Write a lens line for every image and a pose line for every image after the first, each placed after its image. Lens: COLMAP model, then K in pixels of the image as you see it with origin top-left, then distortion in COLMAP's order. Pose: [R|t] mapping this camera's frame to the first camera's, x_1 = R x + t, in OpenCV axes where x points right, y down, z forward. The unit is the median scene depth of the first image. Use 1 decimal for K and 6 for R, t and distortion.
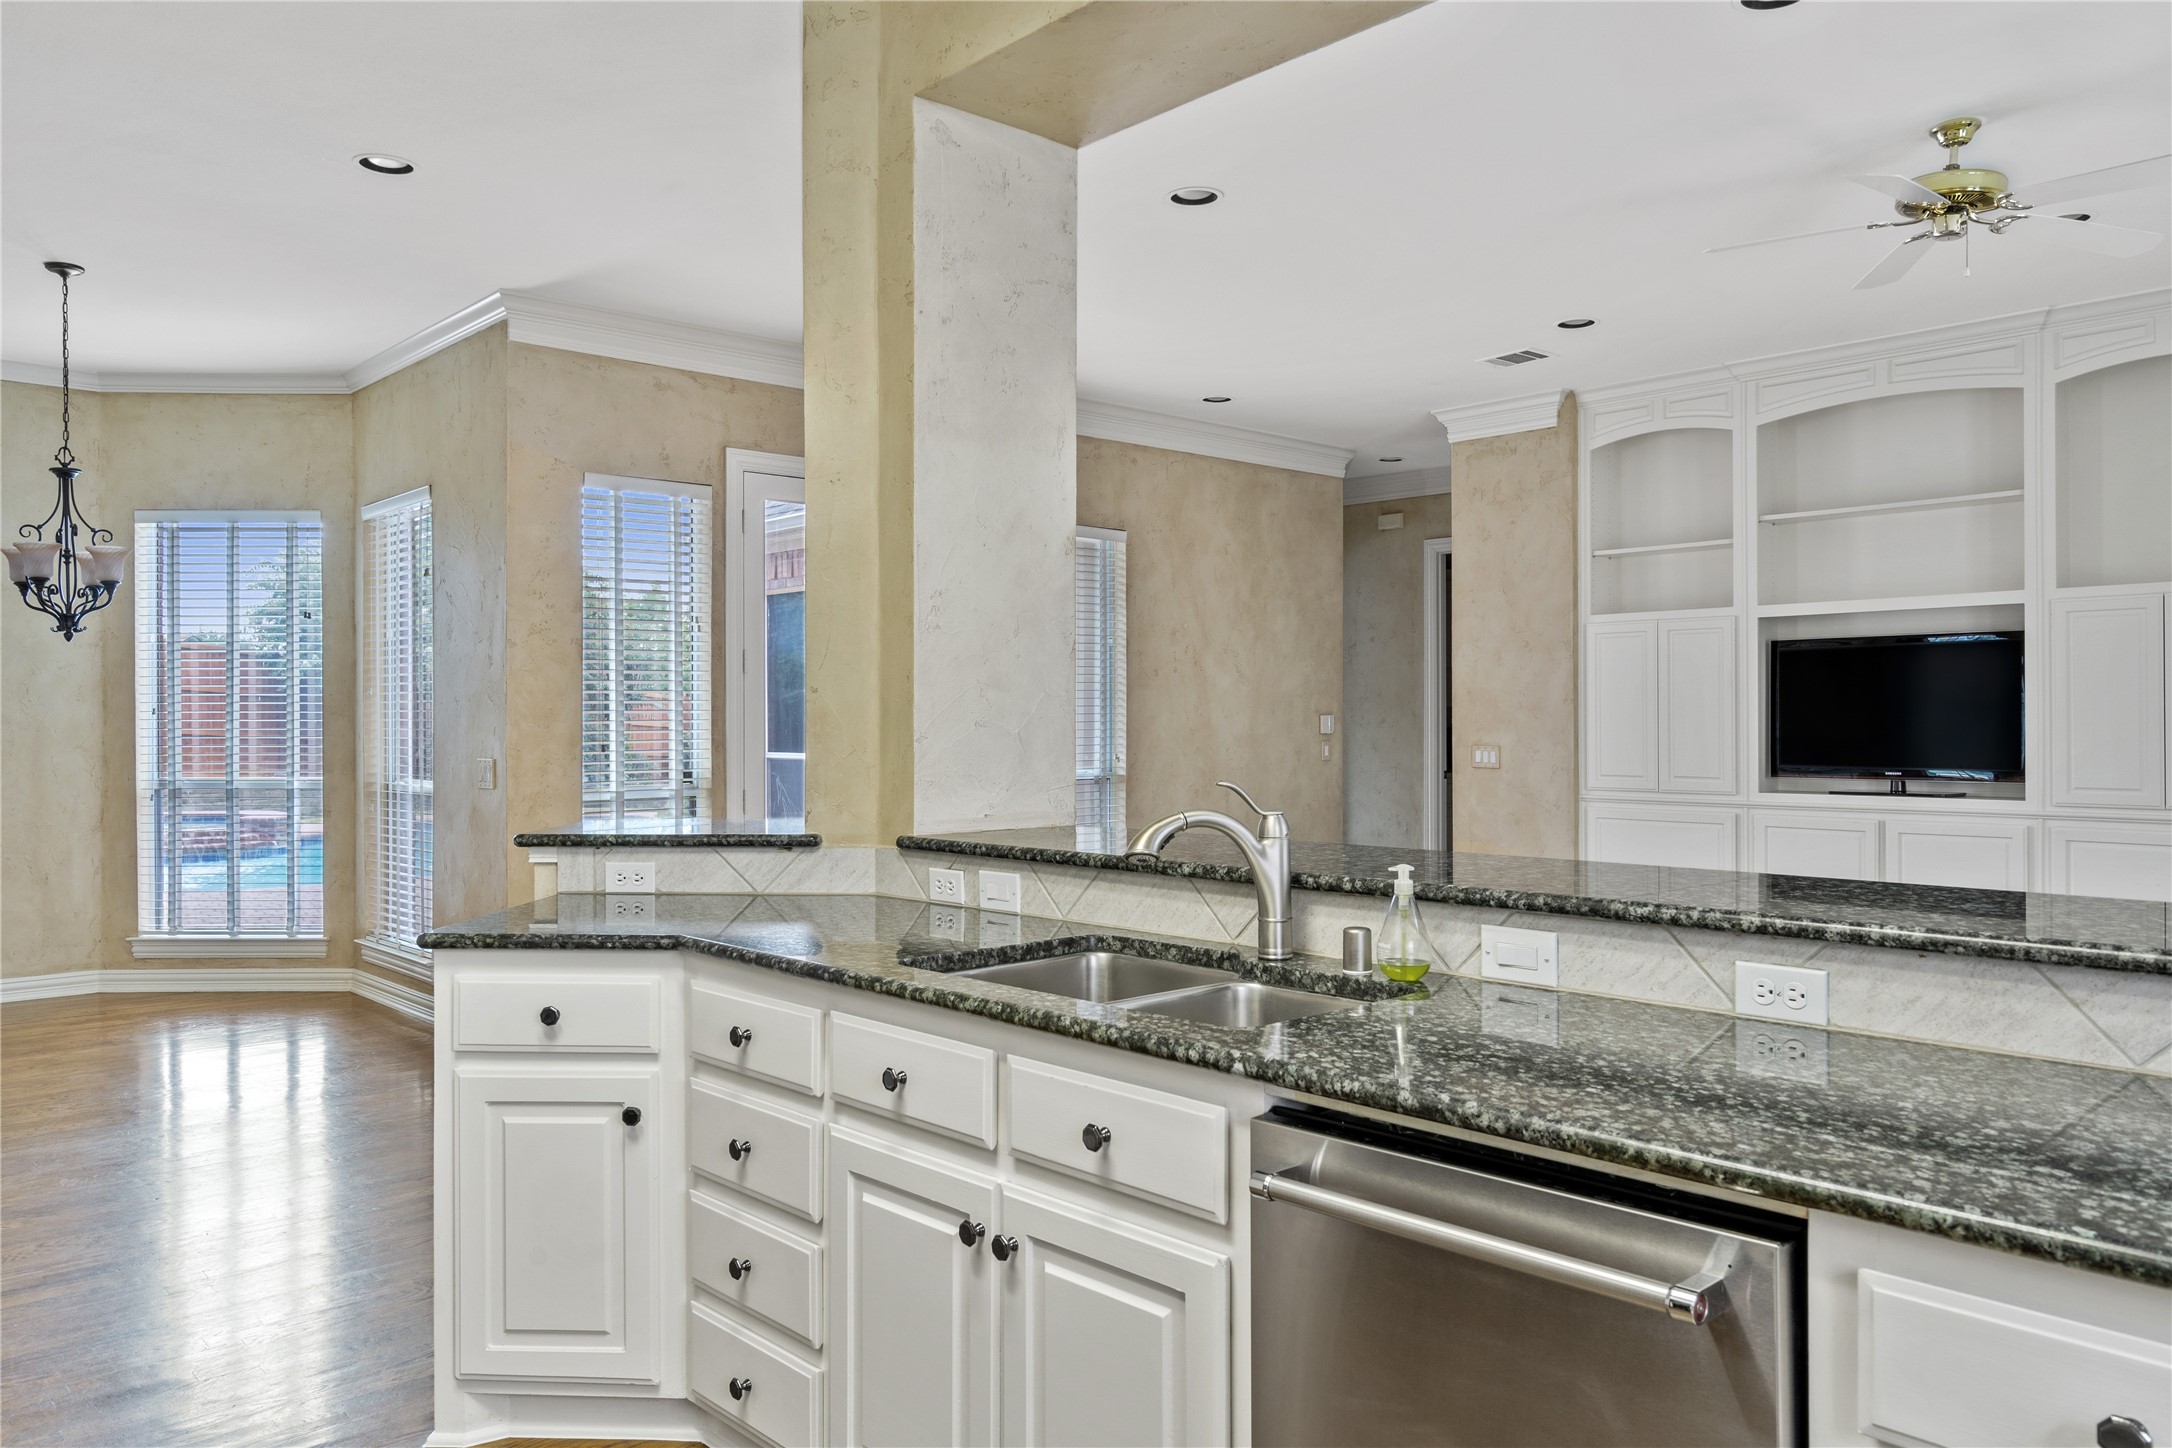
lens RADIAL K [[1542.7, 0, 1086.0], [0, 1542.7, 724.0], [0, 0, 1]] dist [0.001124, 0.005673]
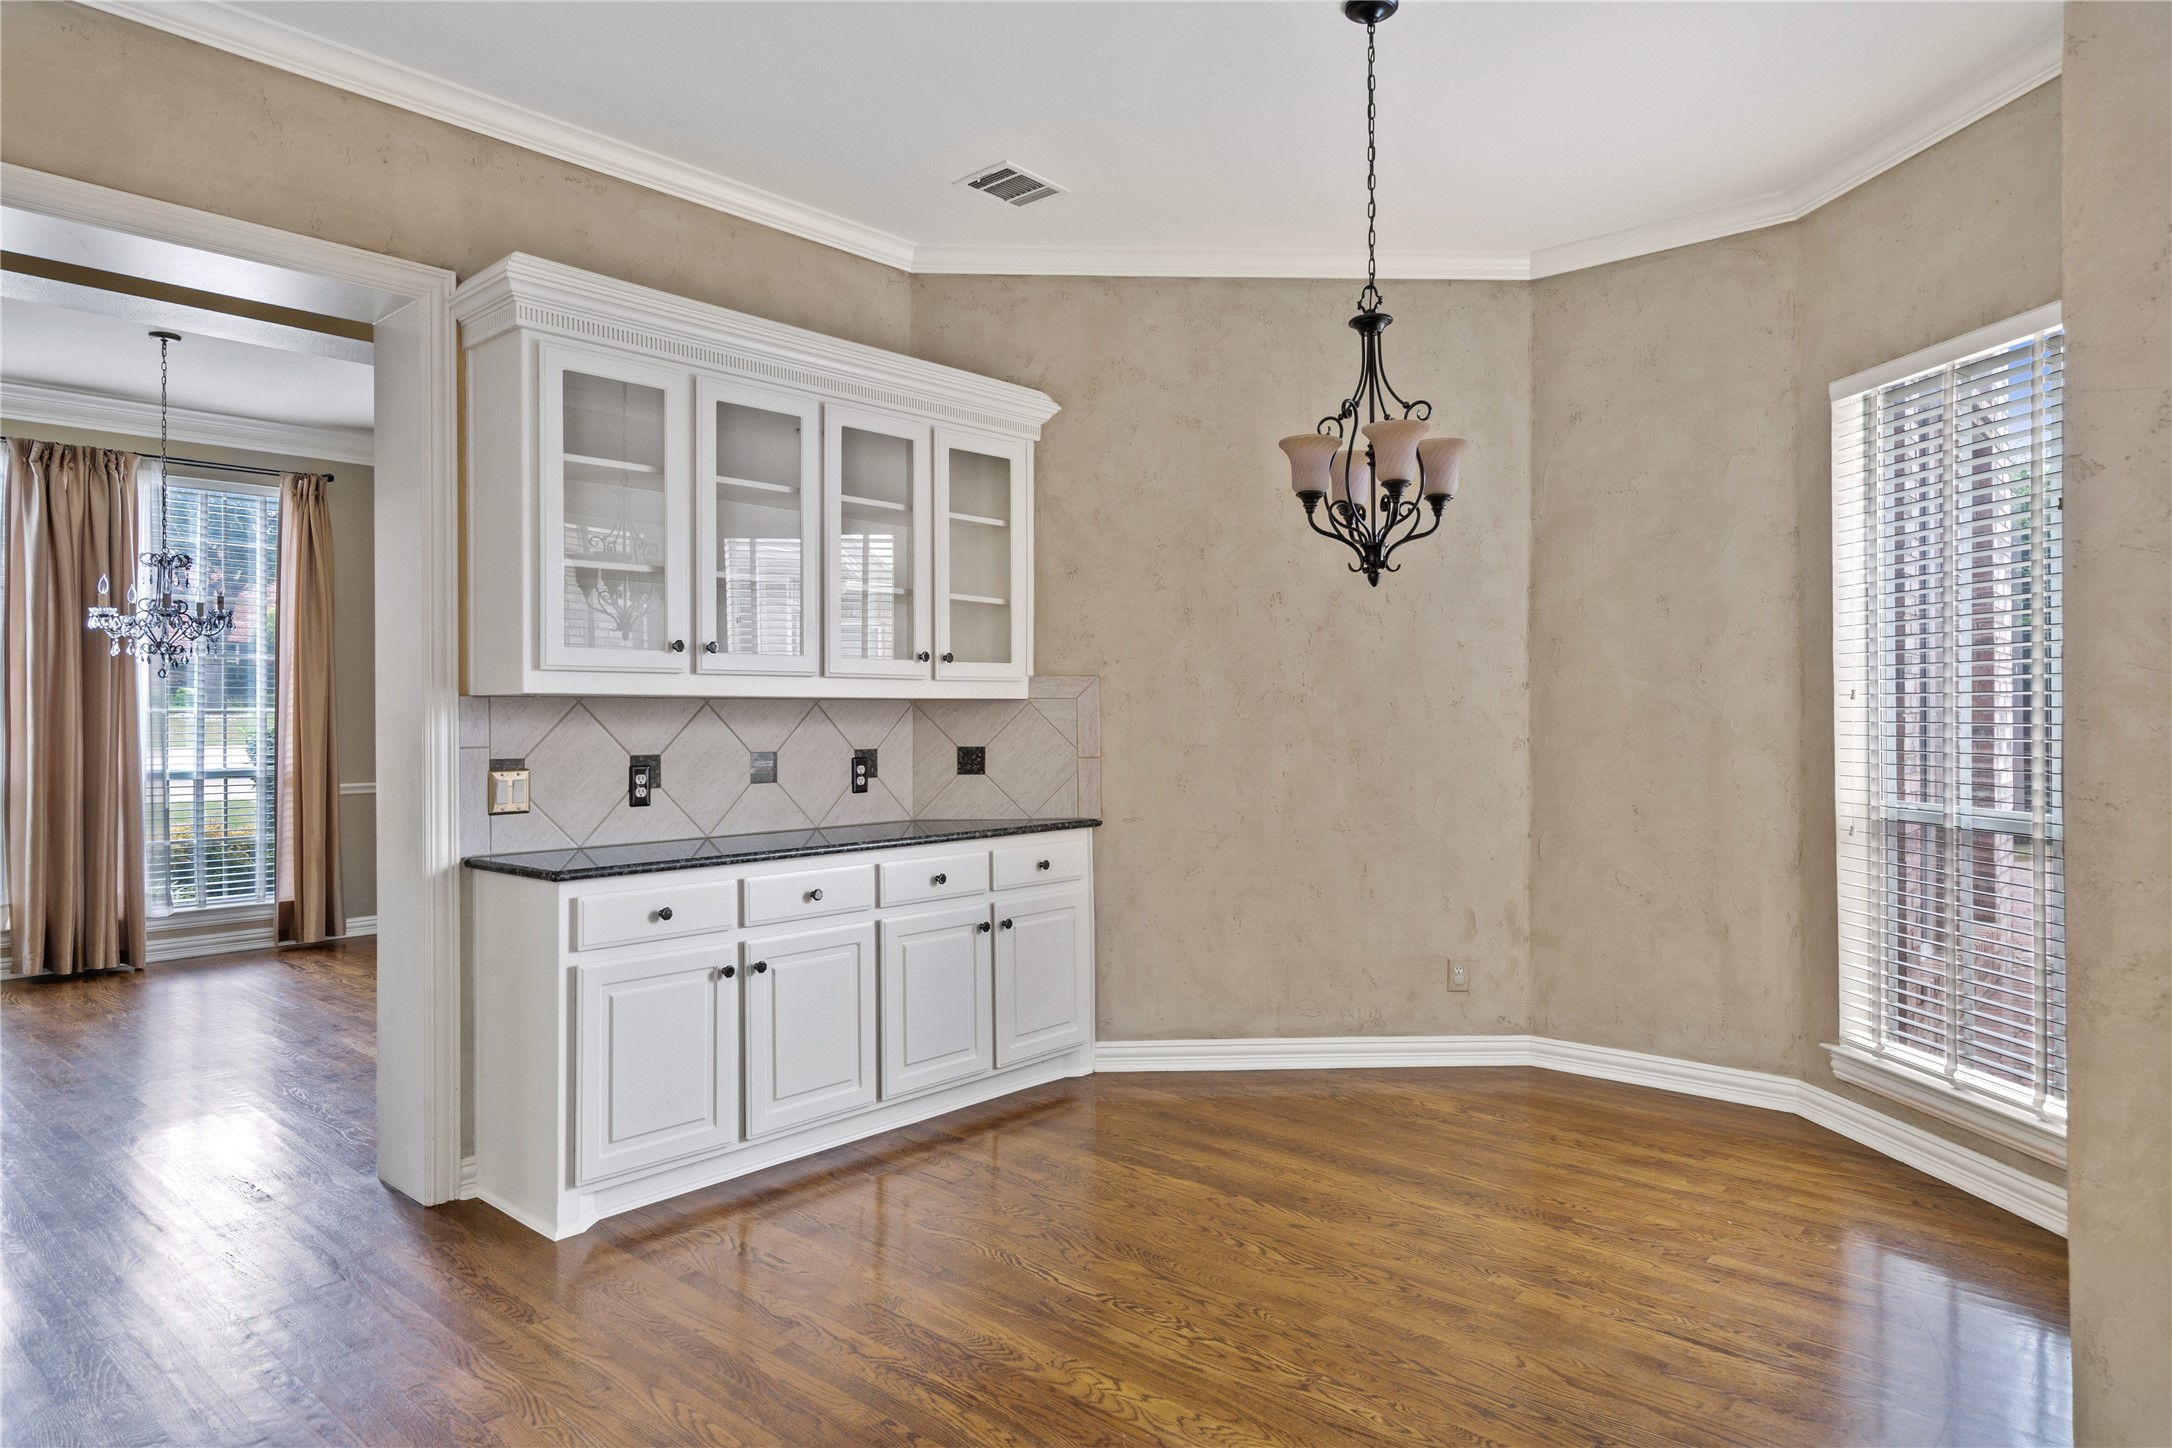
lens RADIAL K [[1338.5, 0, 1086.0], [0, 1338.5, 724.0], [0, 0, 1]] dist [-0.001047, -0.000176]
pose [[0.092529, 0.006494, -0.995689, -0.087761], [-0.000203, 0.999979, 0.006503, 0.000616], [0.995710, -0.000399, 0.092528, 0.641214]]
